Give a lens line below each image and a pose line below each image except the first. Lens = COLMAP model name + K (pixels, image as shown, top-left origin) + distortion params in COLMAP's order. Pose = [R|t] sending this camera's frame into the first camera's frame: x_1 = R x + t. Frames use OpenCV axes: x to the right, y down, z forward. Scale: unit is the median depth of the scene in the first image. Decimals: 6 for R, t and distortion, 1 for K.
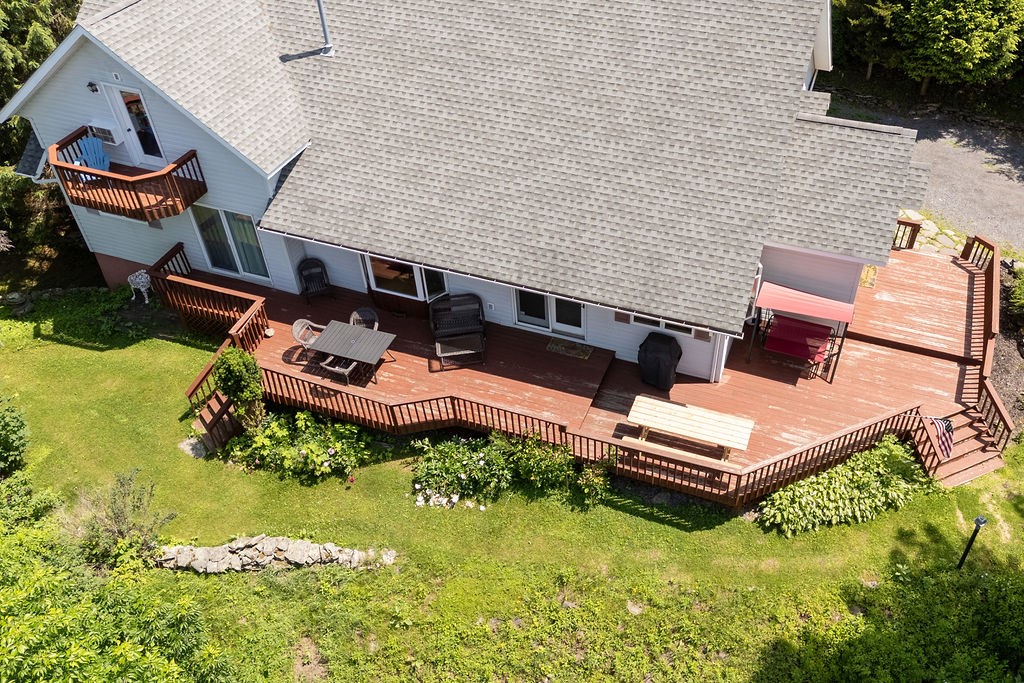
lens RADIAL K [[908.3, 0, 588.7], [0, 908.3, 283.7], [0, 0, 1]] dist [0.047100, -0.020943]
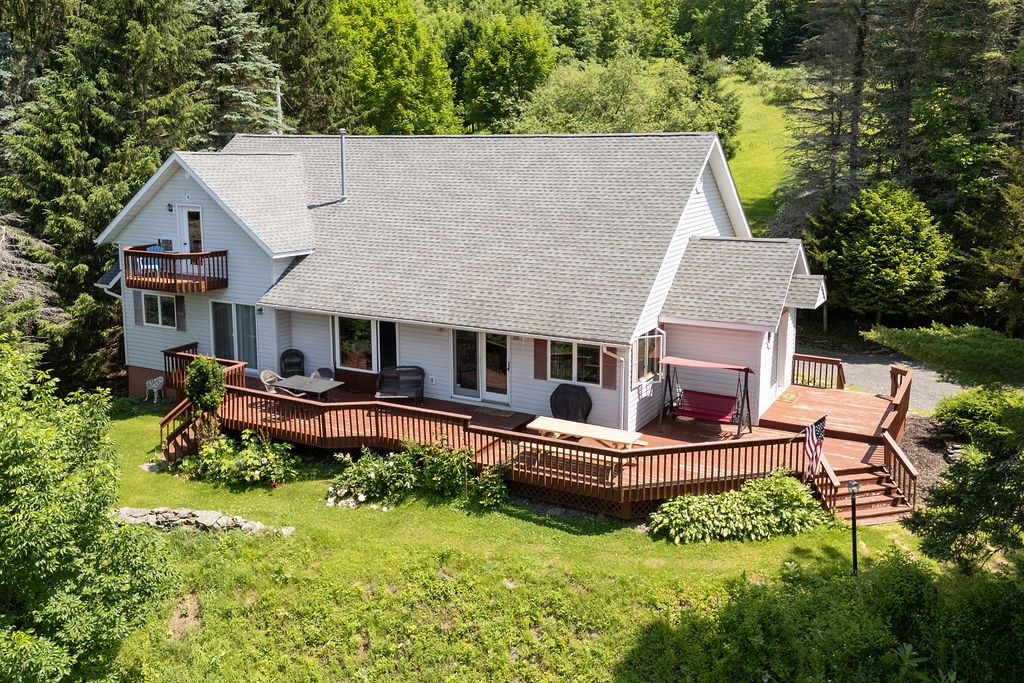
lens RADIAL K [[893.7, 0, 509.4], [0, 893.7, 223.5], [0, 0, 1]] dist [0.111295, -0.181704]
pose [[0.985871, 0.008361, -0.167300, 0.188723], [-0.101284, 0.825252, -0.555609, 0.518702], [0.133419, 0.564703, 0.814438, -0.012503]]
